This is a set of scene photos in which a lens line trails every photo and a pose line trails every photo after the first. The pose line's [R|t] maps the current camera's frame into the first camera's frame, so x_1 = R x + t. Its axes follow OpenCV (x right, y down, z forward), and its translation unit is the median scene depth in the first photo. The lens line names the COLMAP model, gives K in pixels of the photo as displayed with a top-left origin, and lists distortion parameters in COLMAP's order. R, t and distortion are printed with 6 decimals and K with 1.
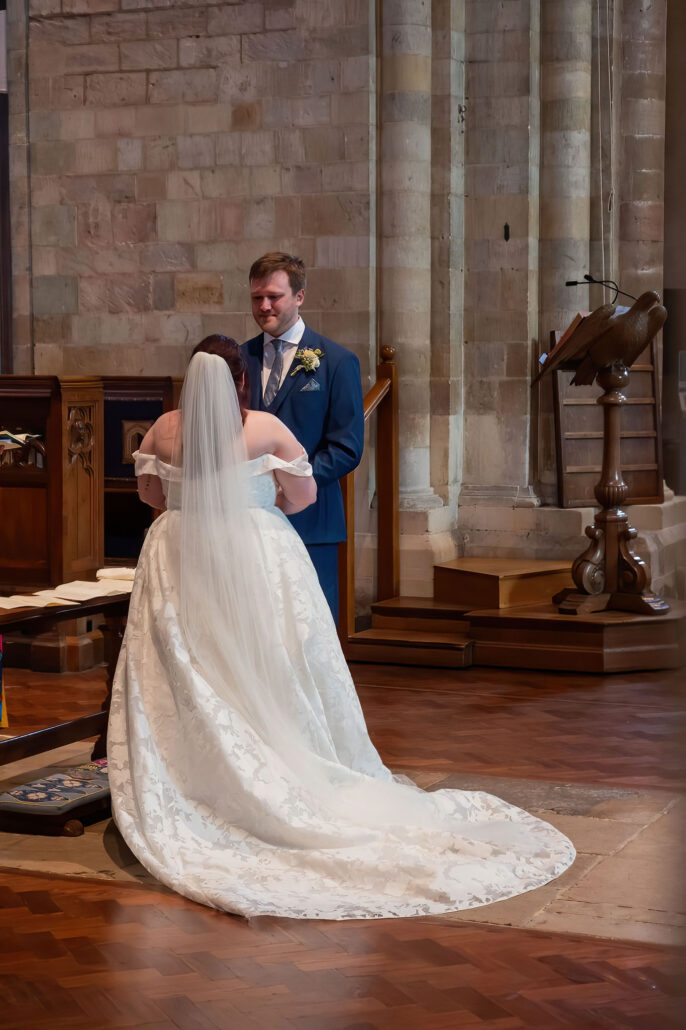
lens RADIAL K [[2092.1, 0, 343.0], [0, 2092.1, 518.6], [0, 0, 1]] dist [0.065188, 0.000000]
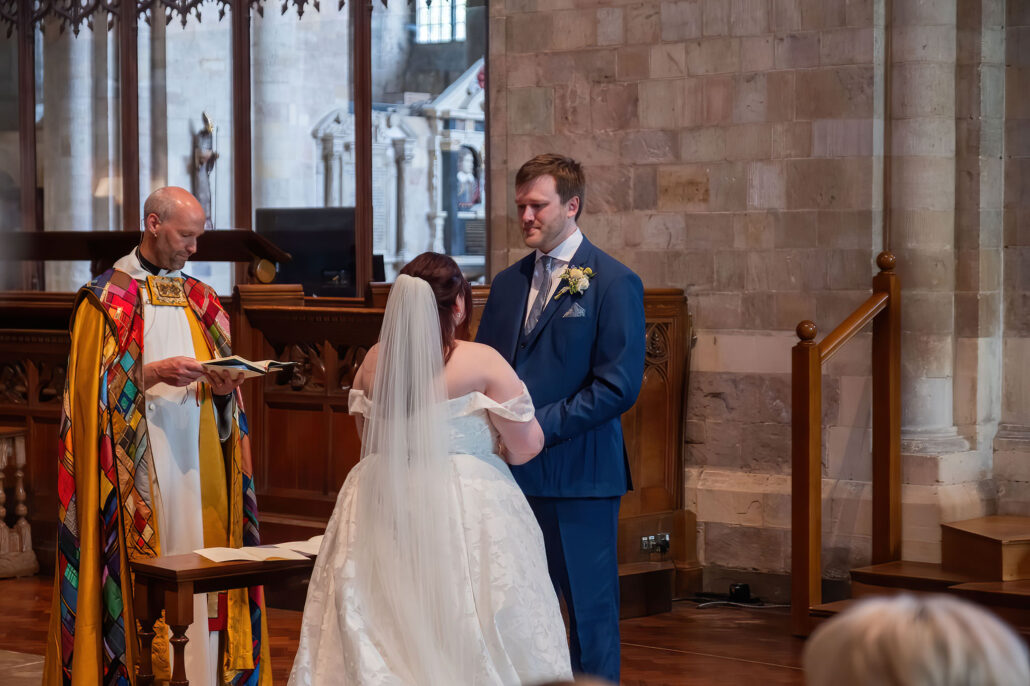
lens RADIAL K [[2575.6, 0, 520.0], [0, 2575.6, 397.7], [0, 0, 1]] dist [0.102081, 0.000000]
pose [[0.947650, 0.018714, -0.318762, 0.203918], [-0.023758, 0.999646, -0.011943, -0.010458], [0.318425, 0.018891, 0.947760, 0.002368]]
